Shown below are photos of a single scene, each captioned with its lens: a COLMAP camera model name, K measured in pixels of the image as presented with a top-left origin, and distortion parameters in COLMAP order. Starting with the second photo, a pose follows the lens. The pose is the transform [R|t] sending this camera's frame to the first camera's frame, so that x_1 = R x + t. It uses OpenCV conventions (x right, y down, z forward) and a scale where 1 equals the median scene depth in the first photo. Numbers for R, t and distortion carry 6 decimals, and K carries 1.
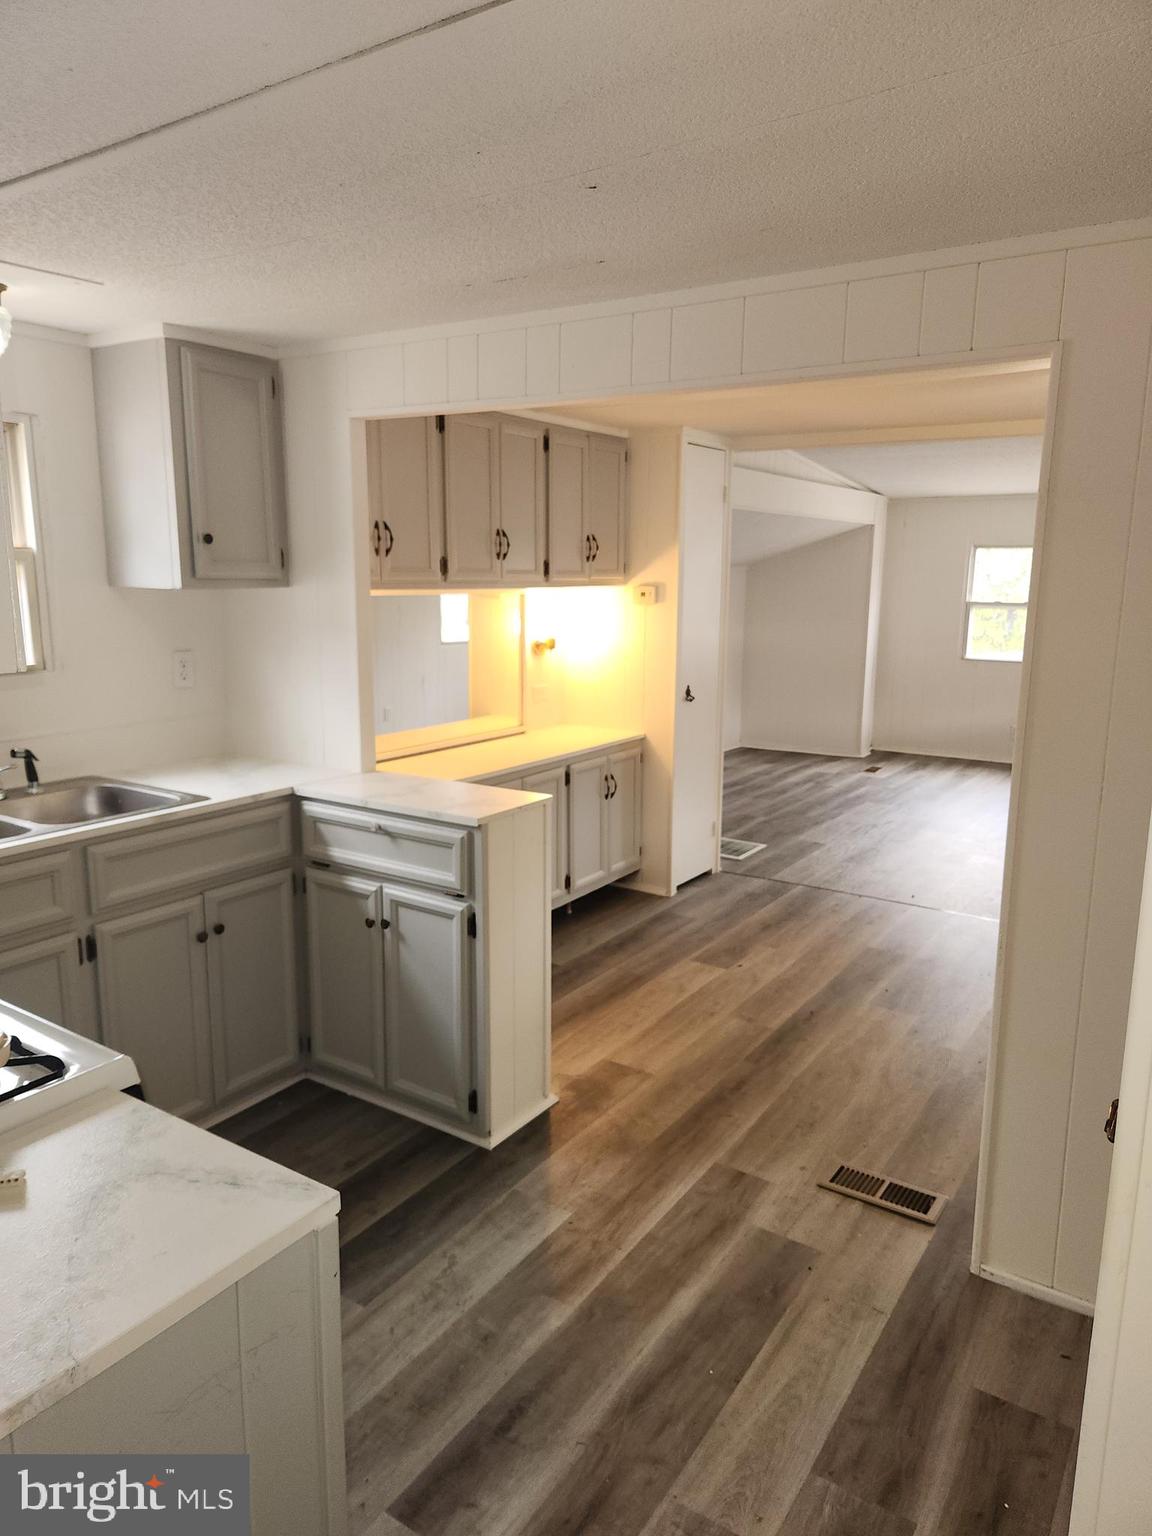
lens RADIAL K [[1009.1, 0, 619.9], [0, 1009.1, 764.4], [0, 0, 1]] dist [0.044819, -0.001190]
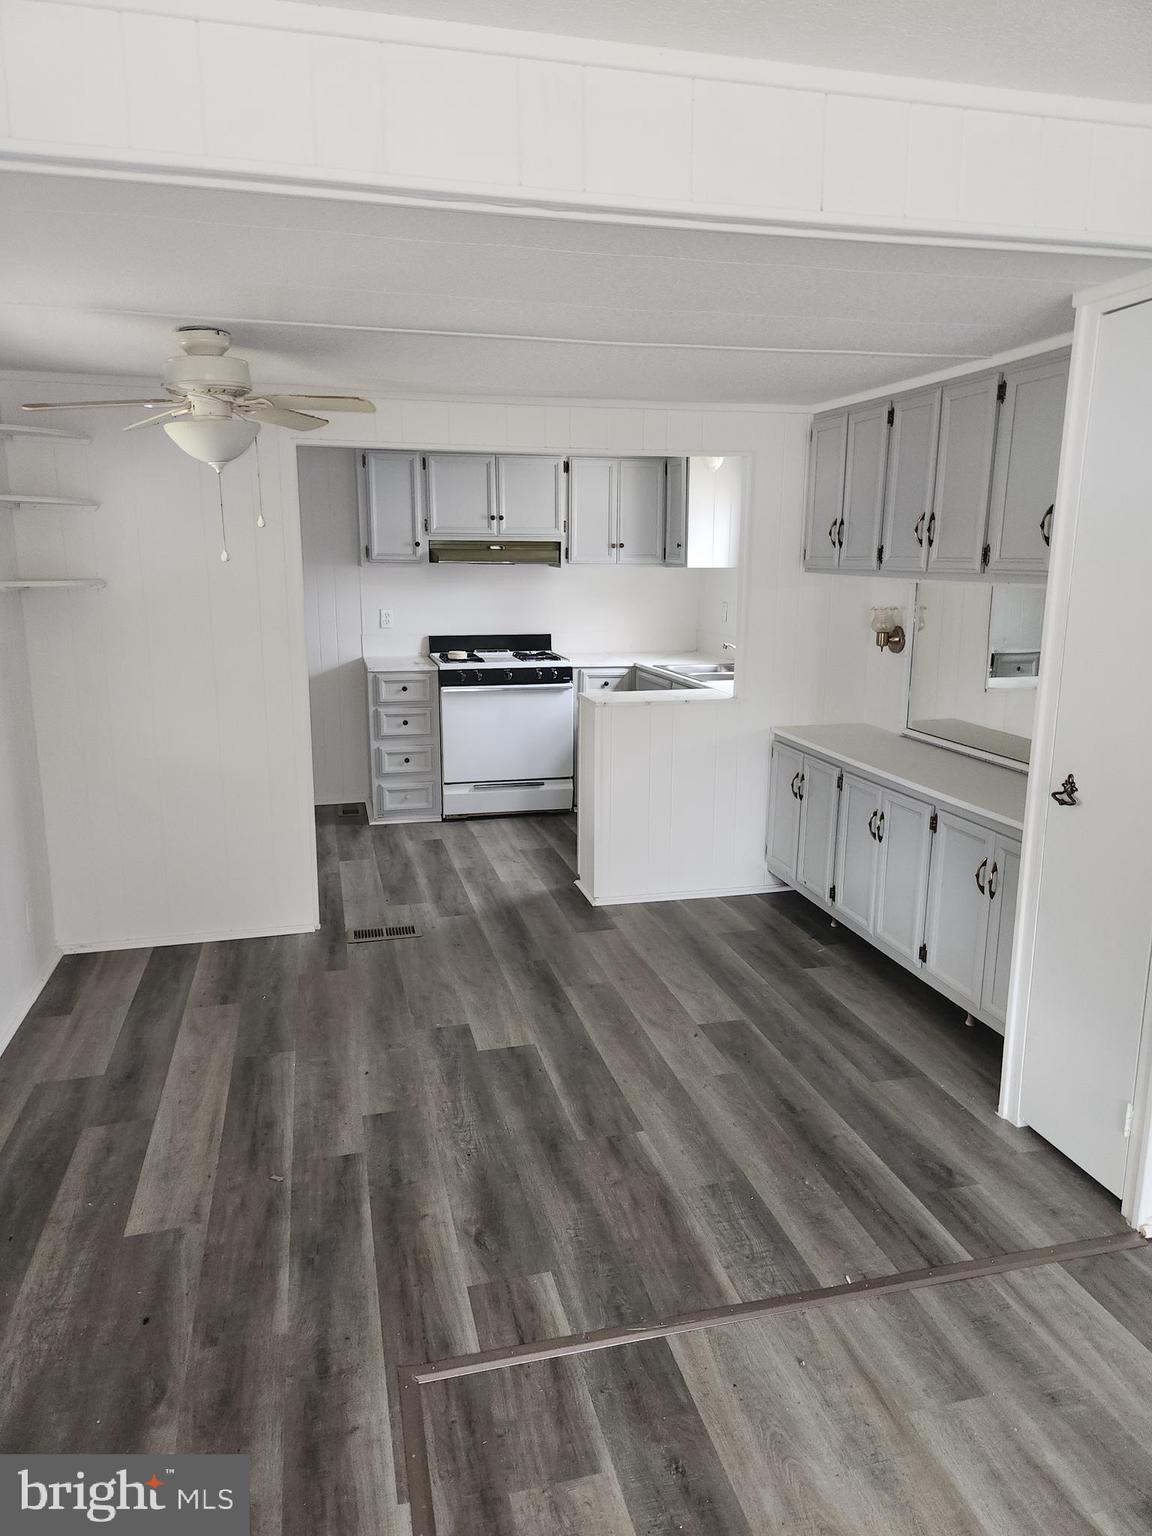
lens RADIAL K [[1050.6, 0, 580.2], [0, 1050.6, 799.7], [0, 0, 1]] dist [0.080390, -0.090987]
pose [[-0.689802, 0.144921, -0.709346, 0.986975], [-0.157244, 0.926386, 0.342174, -0.333210], [0.706716, 0.347572, -0.616235, 1.789008]]
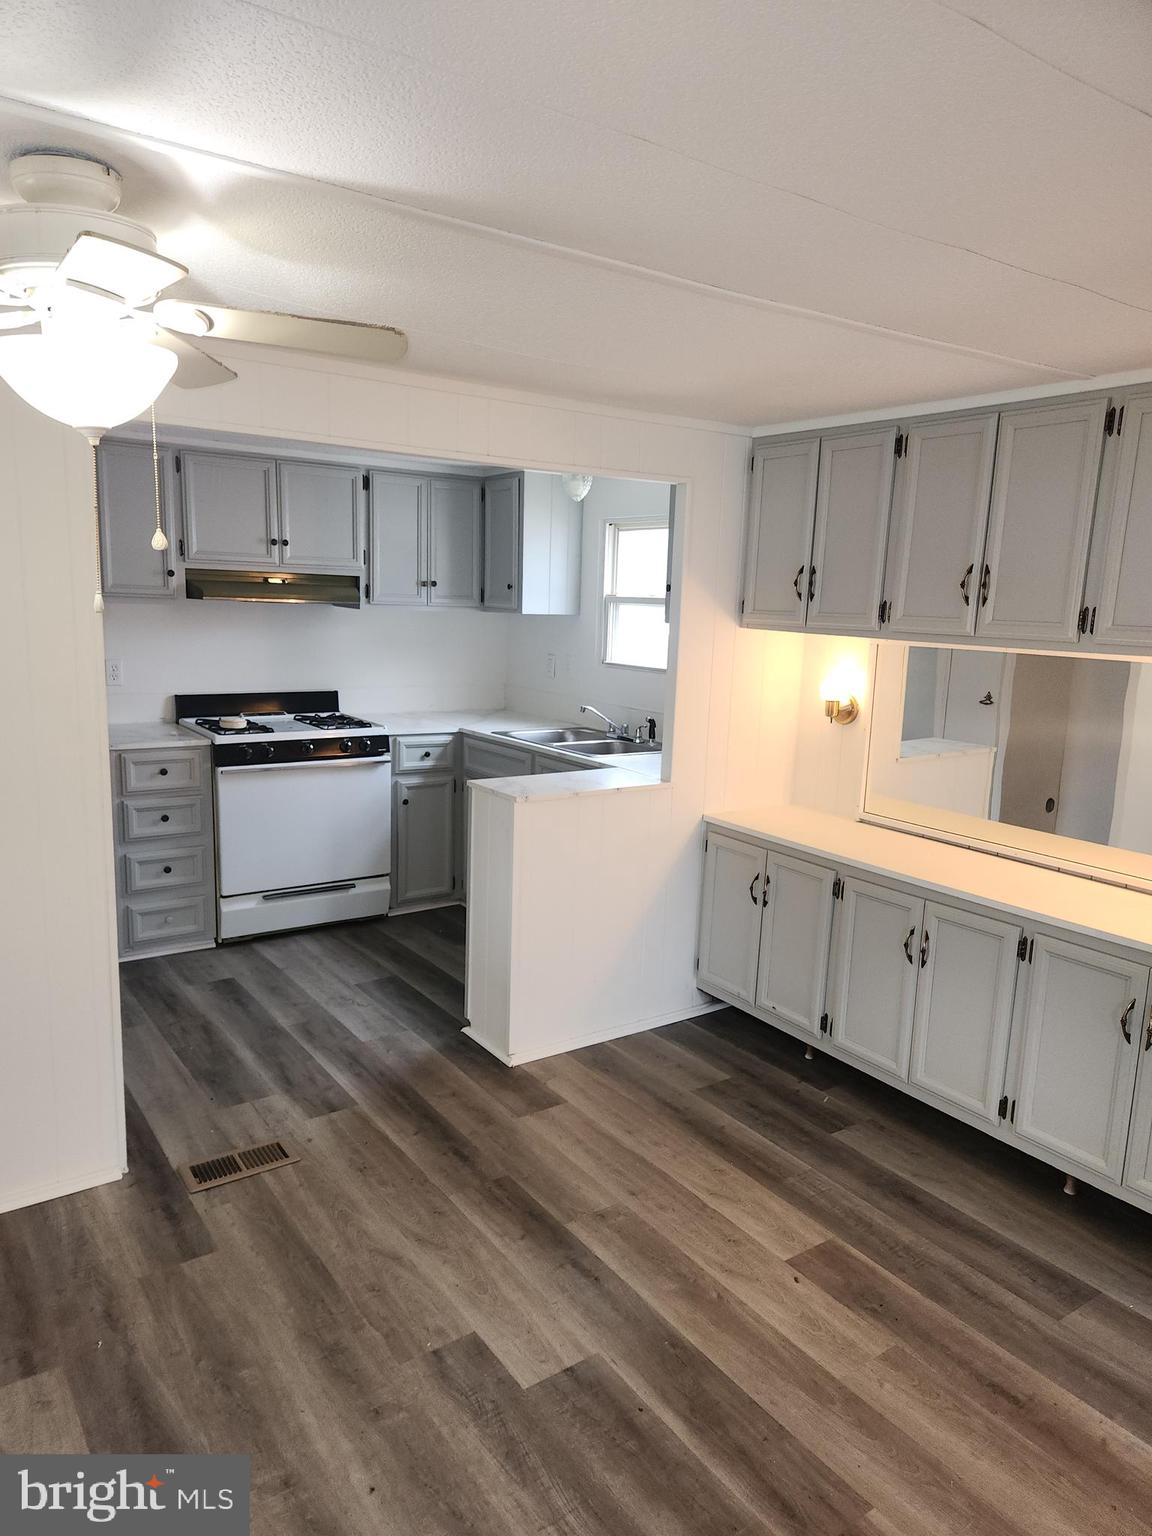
lens RADIAL K [[1050.6, 0, 580.2], [0, 1050.6, 799.7], [0, 0, 1]] dist [0.080390, -0.090987]
pose [[-0.384575, 0.148606, -0.911053, 0.885421], [-0.218359, 0.944301, 0.246203, -0.244367], [0.896895, 0.293620, -0.330705, 1.290865]]
